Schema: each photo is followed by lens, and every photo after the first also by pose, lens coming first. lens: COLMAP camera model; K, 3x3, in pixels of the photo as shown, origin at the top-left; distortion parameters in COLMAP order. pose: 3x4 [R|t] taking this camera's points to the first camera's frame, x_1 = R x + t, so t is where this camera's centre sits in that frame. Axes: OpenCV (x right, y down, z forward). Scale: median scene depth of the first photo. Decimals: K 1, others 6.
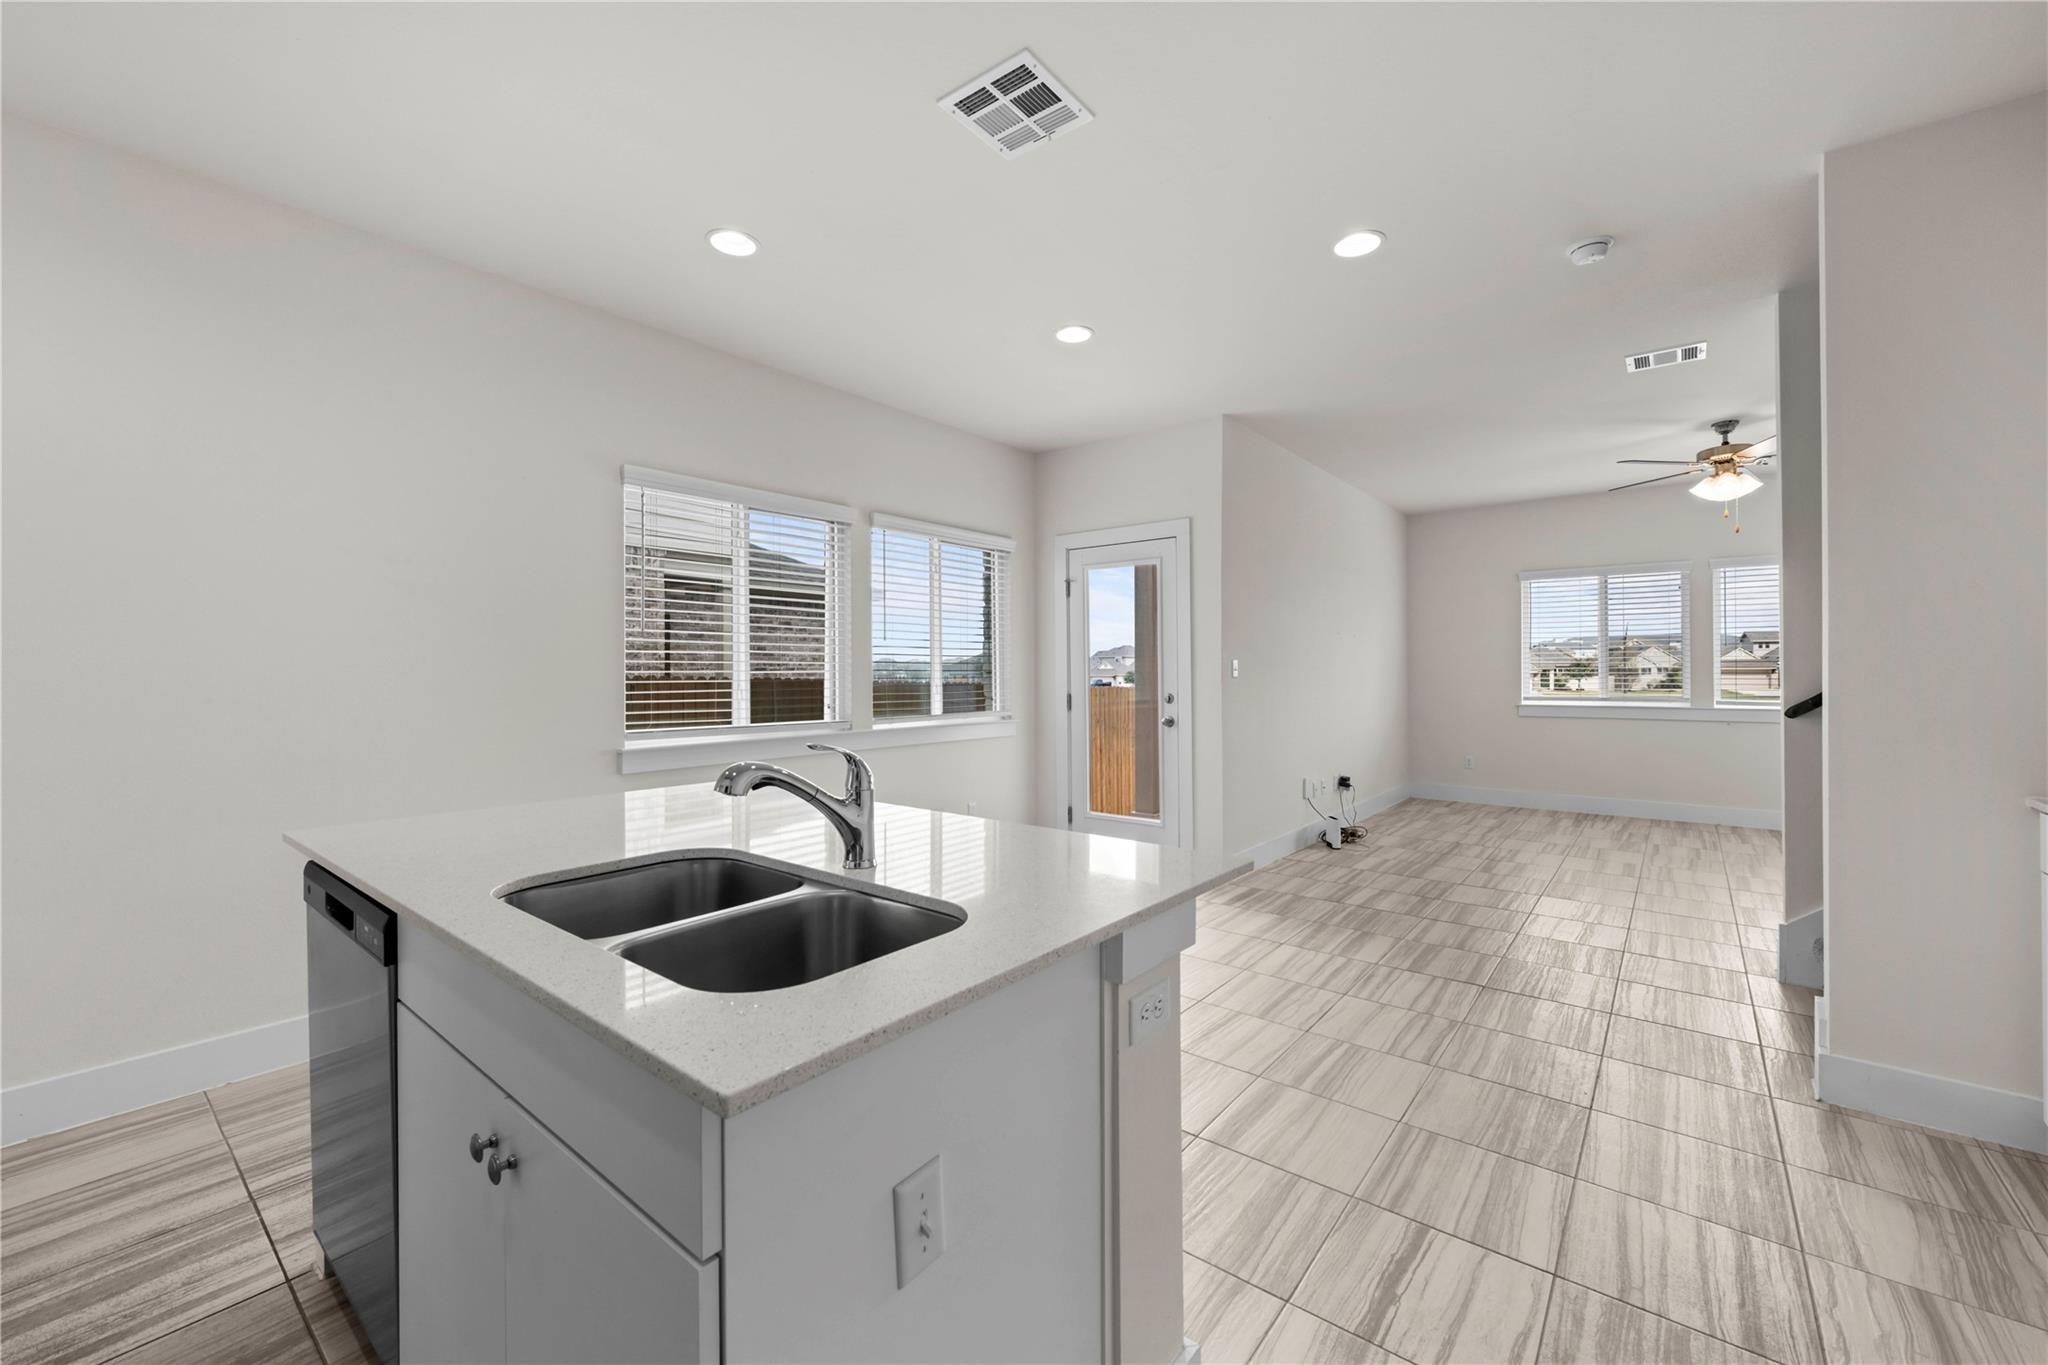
lens RADIAL K [[812.5, 0, 1034.9], [0, 812.5, 678.8], [0, 0, 1]] dist [-0.000327, -0.000102]
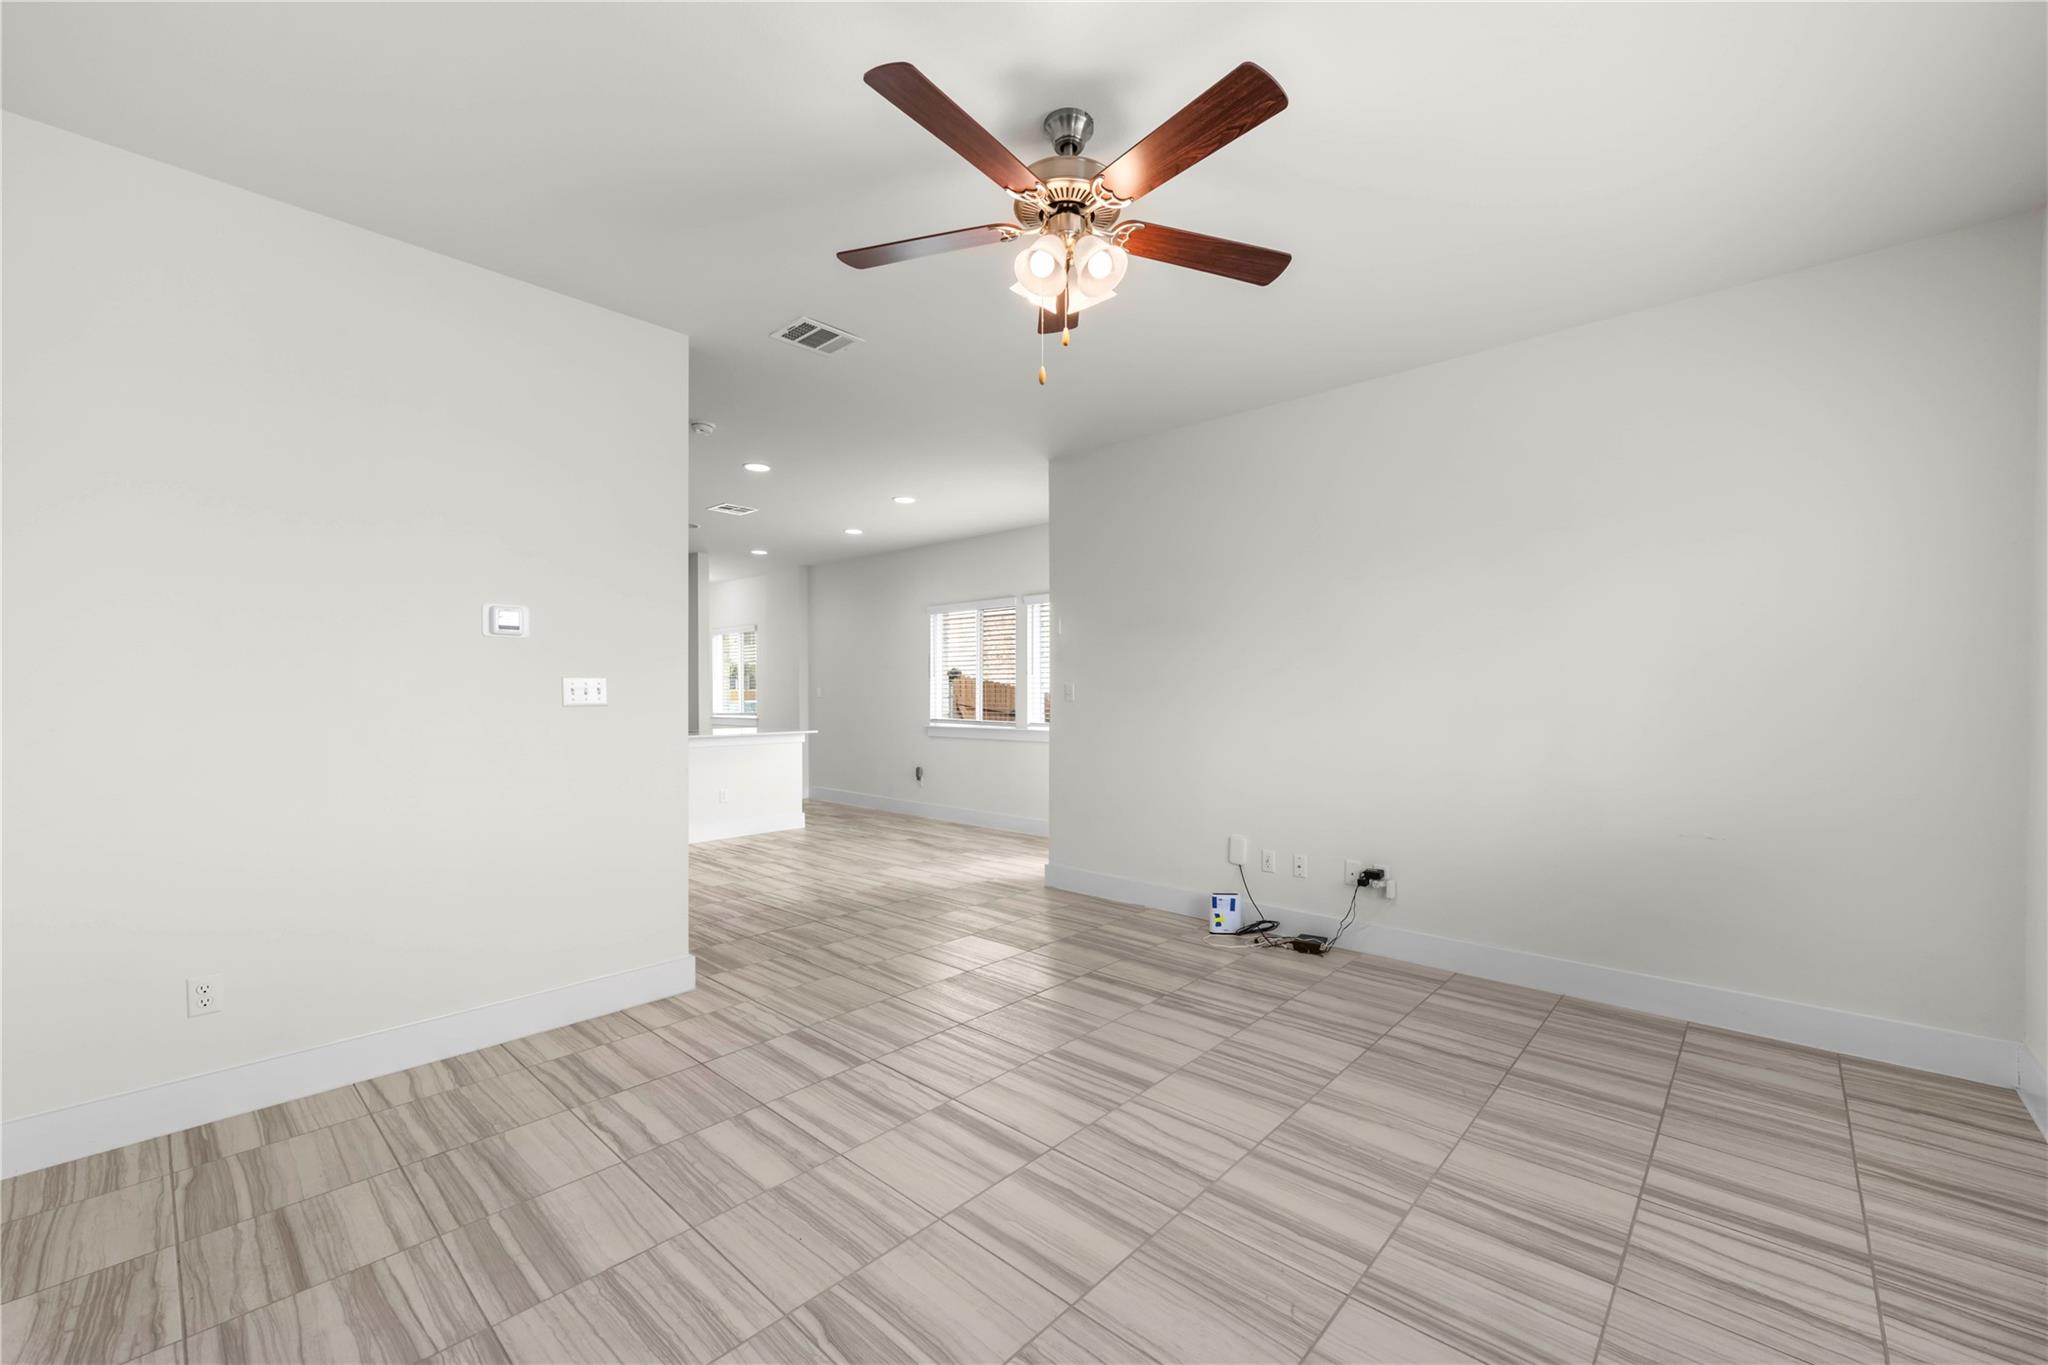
lens RADIAL K [[819.5, 0, 1043.6], [0, 819.5, 686.8], [0, 0, 1]] dist [0.000724, 0.000076]
pose [[-0.056729, -0.005732, -0.998373, 1.751437], [-0.010705, 0.999930, -0.005133, -0.018403], [0.998332, 0.010396, -0.056786, 1.360851]]
